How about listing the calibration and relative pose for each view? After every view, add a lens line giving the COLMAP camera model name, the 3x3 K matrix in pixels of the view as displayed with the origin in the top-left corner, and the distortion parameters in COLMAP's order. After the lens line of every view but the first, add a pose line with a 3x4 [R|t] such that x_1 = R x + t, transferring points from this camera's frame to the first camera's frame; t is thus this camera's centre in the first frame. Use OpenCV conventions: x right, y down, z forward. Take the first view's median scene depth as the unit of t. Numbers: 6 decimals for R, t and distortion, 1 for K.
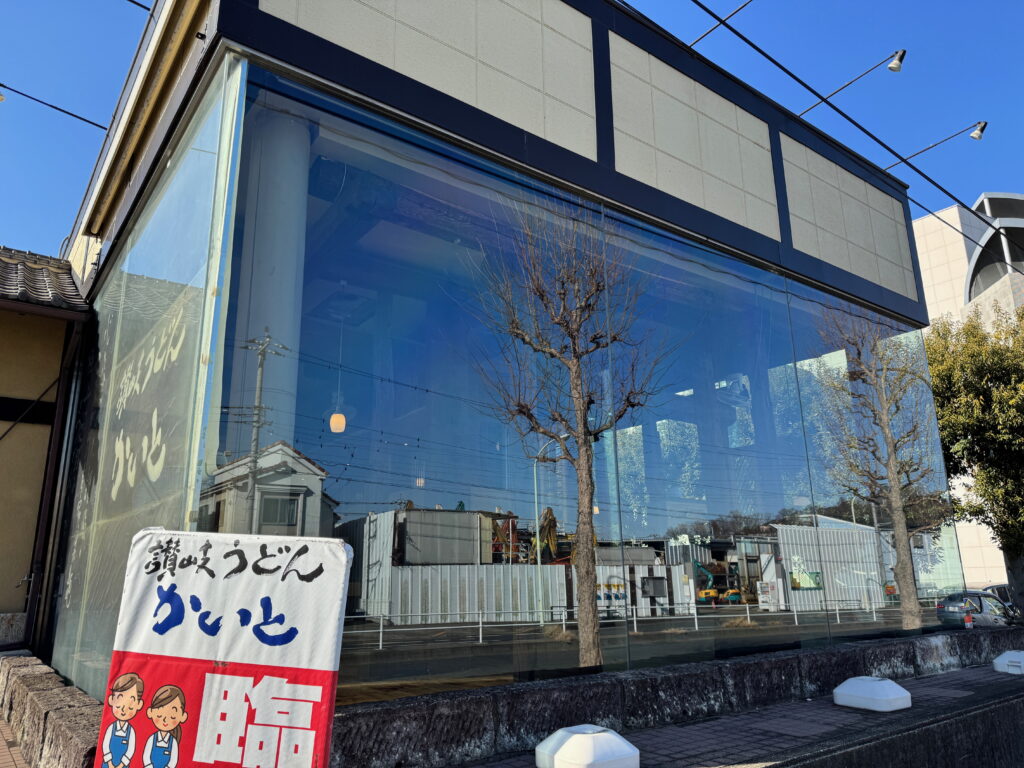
lens RADIAL K [[724.7, 0, 515.4], [0, 724.7, 381.3], [0, 0, 1]] dist [0.006781, -0.004762]
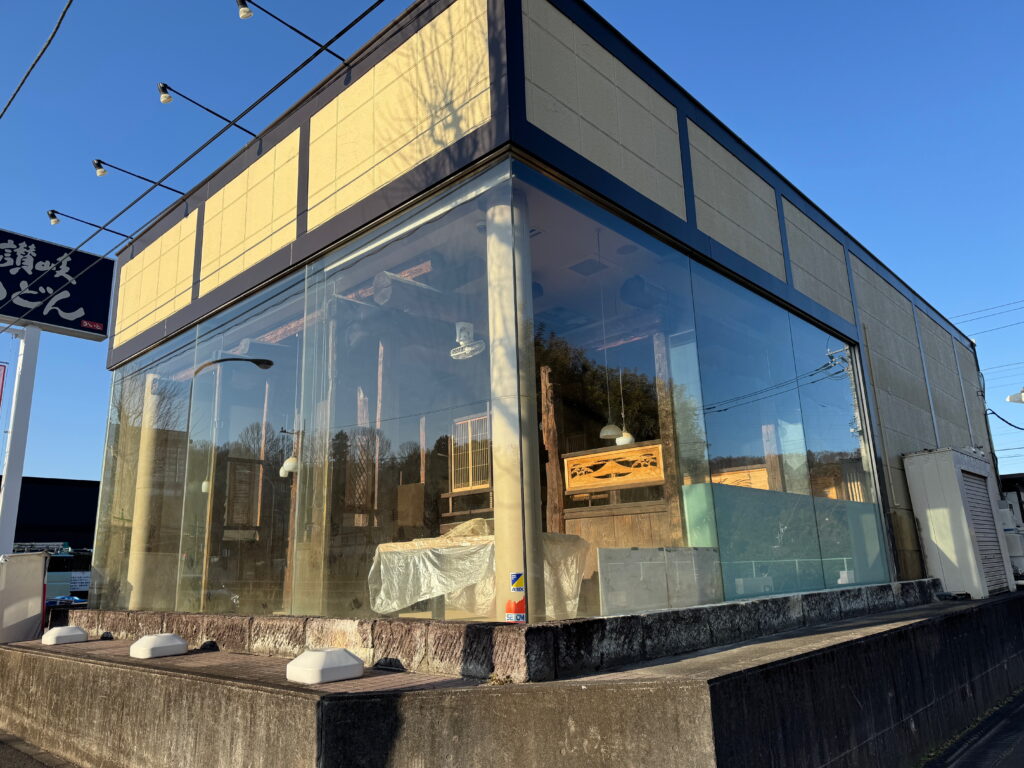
lens RADIAL K [[725.2, 0, 509.6], [0, 725.2, 384.7], [0, 0, 1]] dist [0.005469, -0.009972]
pose [[0.165951, -0.235386, -0.957629, 2.144746], [0.284322, 0.941277, -0.182096, 0.451284], [0.944257, -0.242056, 0.223131, 1.567153]]
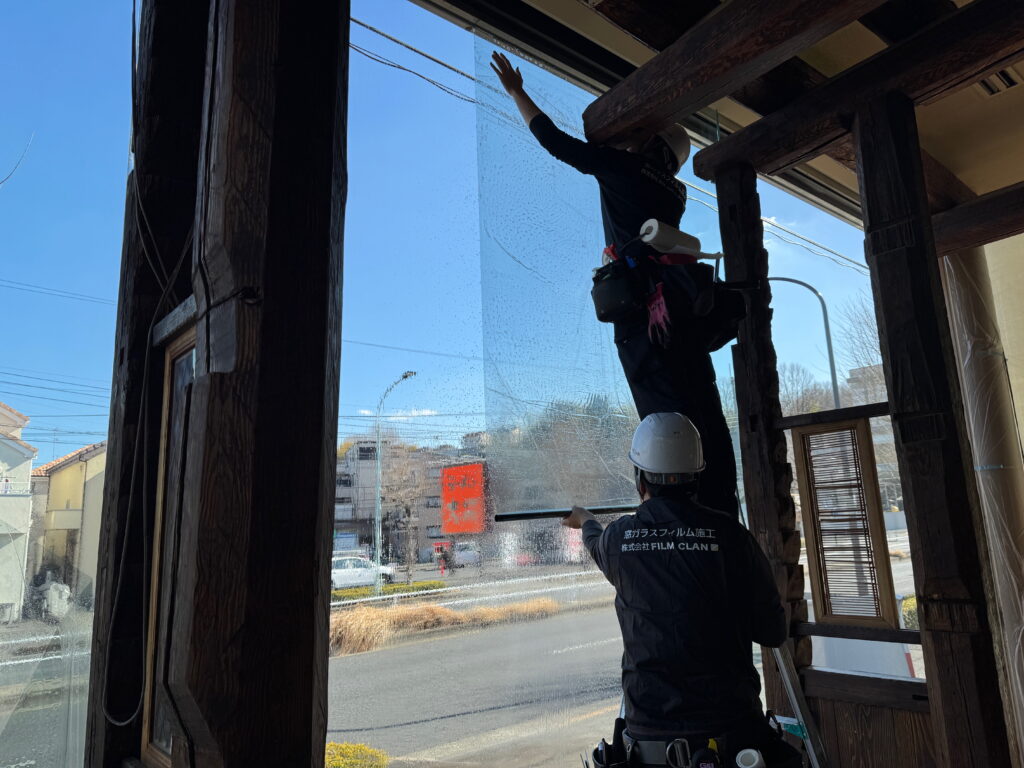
lens RADIAL K [[715.8, 0, 497.5], [0, 715.8, 375.9], [0, 0, 1]] dist [0.001639, -0.019769]
pose [[-0.998157, 0.045440, -0.040219, 0.377677], [0.058856, 0.886347, -0.459266, 0.319615], [0.014779, -0.460787, -0.887388, 1.847902]]
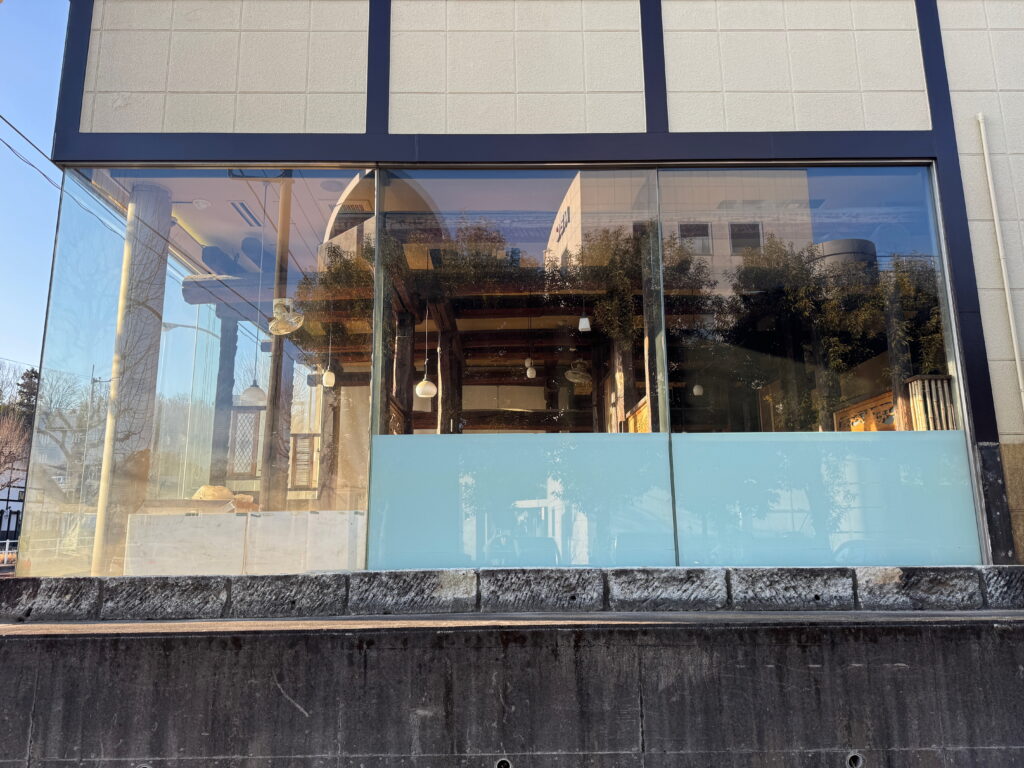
lens RADIAL K [[725.2, 0, 509.6], [0, 725.2, 384.7], [0, 0, 1]] dist [0.005469, -0.009972]
pose [[-0.595428, -0.134566, -0.792059, 1.609997], [0.228707, 0.916692, -0.327671, 0.882646], [0.770168, -0.376254, -0.515048, 3.130931]]
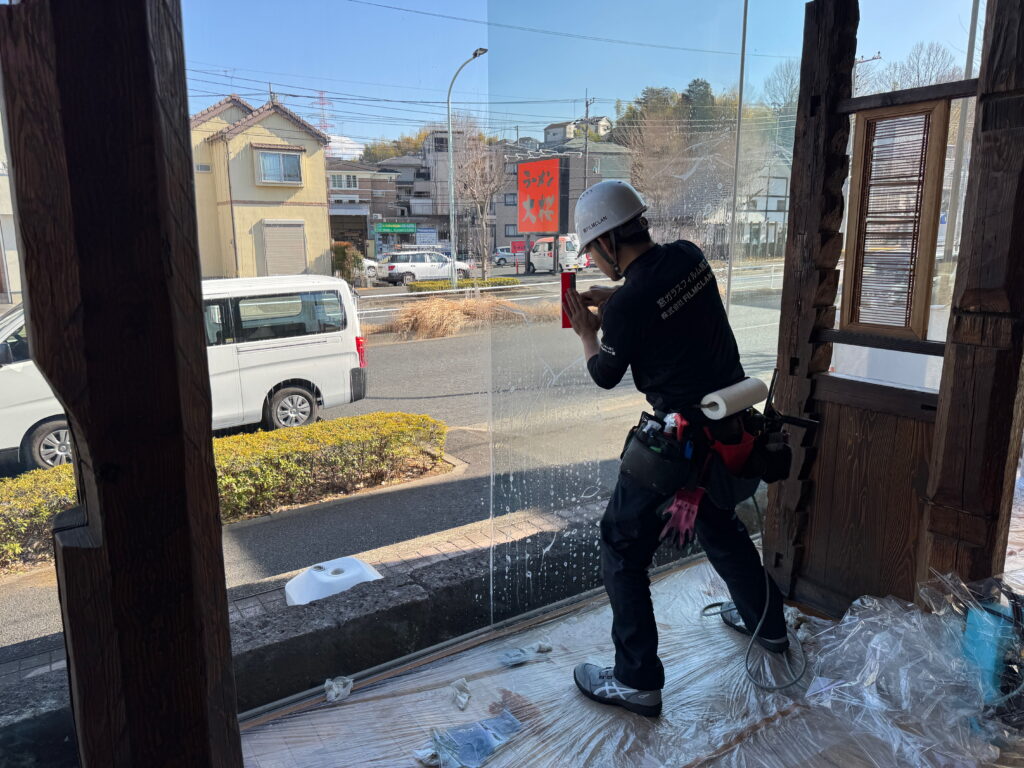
lens RADIAL K [[725.2, 0, 509.6], [0, 725.2, 384.7], [0, 0, 1]] dist [0.005469, -0.009972]
pose [[-0.997449, 0.011186, 0.070496, 0.316579], [0.007170, 0.998351, -0.056962, 0.318084], [-0.071017, -0.056311, -0.995884, 1.816325]]
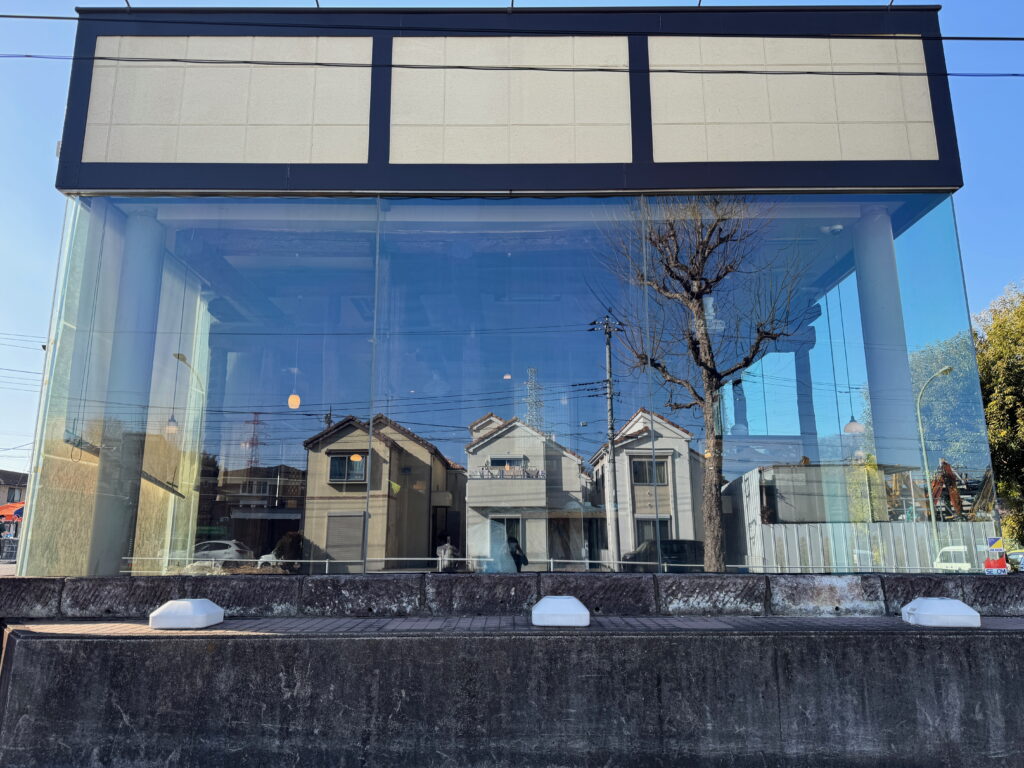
lens RADIAL K [[730.9, 0, 527.1], [0, 730.9, 381.2], [0, 0, 1]] dist [0.055852, -0.058254]
pose [[0.797252, -0.119740, -0.591651, 1.230518], [0.148113, 0.988970, -0.000568, 0.114362], [0.585193, -0.087178, 0.806194, 0.184771]]
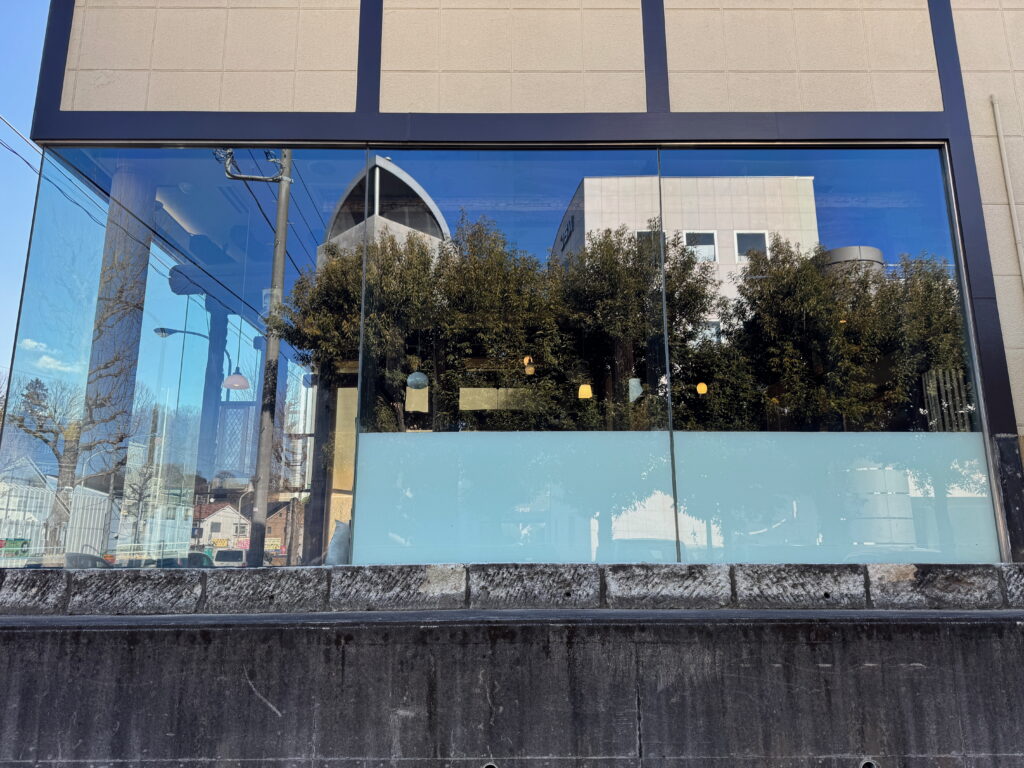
lens RADIAL K [[727.4, 0, 512.0], [0, 727.4, 384.0], [0, 0, 1]] dist [0.000943, -0.005822]
pose [[-0.598284, -0.152446, -0.786649, 1.546587], [0.223689, 0.910929, -0.346657, 0.910928], [0.769428, -0.383364, -0.510894, 3.100602]]
